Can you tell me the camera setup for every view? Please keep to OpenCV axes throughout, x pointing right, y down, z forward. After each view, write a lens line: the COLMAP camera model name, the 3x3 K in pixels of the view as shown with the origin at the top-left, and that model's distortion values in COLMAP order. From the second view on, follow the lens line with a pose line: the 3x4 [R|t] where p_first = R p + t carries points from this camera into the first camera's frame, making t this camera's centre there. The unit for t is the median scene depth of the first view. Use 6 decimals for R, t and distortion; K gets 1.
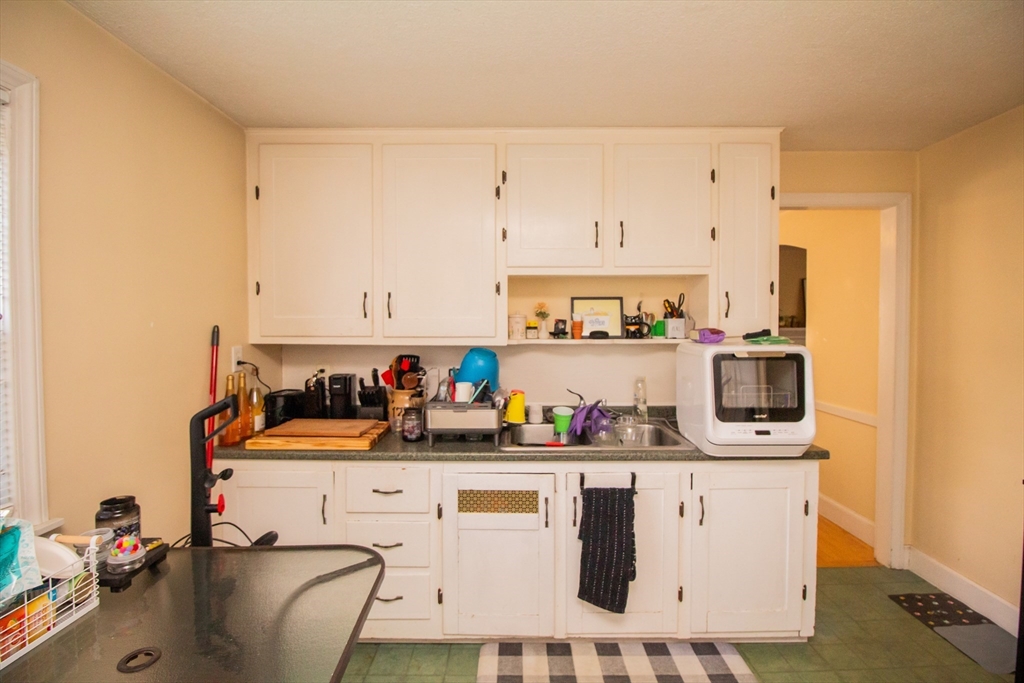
lens RADIAL K [[477.9, 0, 516.0], [0, 477.9, 333.6], [0, 0, 1]] dist [0.001850, -0.011433]
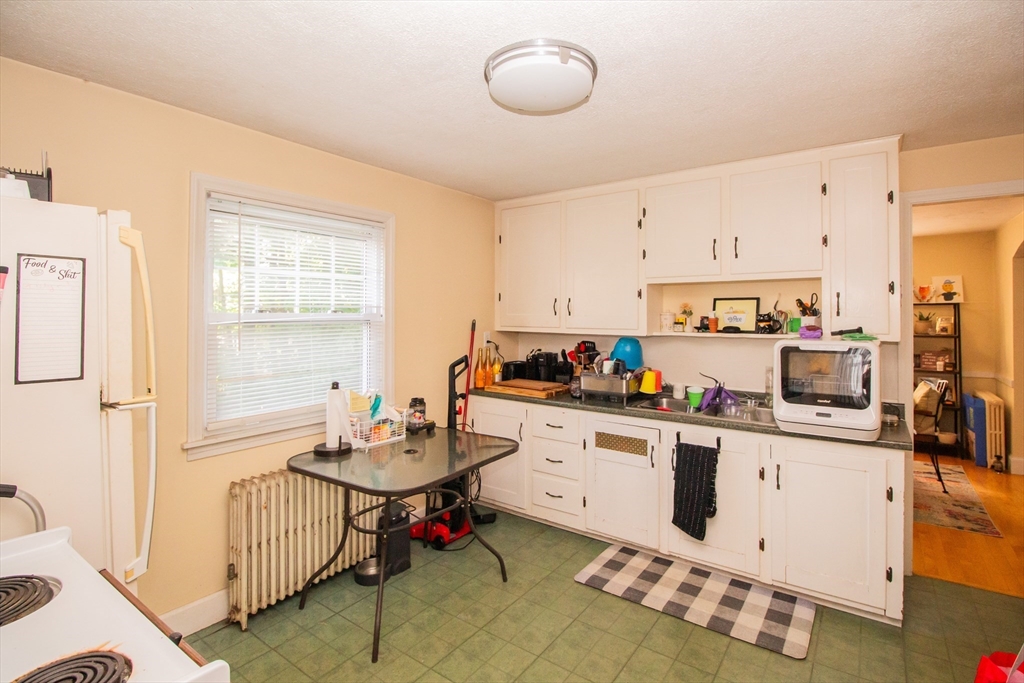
lens RADIAL K [[491.9, 0, 516.7], [0, 491.9, 309.0], [0, 0, 1]] dist [0.004681, -0.011263]
pose [[0.814191, -0.004575, -0.580580, 0.529011], [-0.016992, 0.999353, -0.031704, -0.000944], [0.580349, 0.035679, 0.813586, -0.372497]]
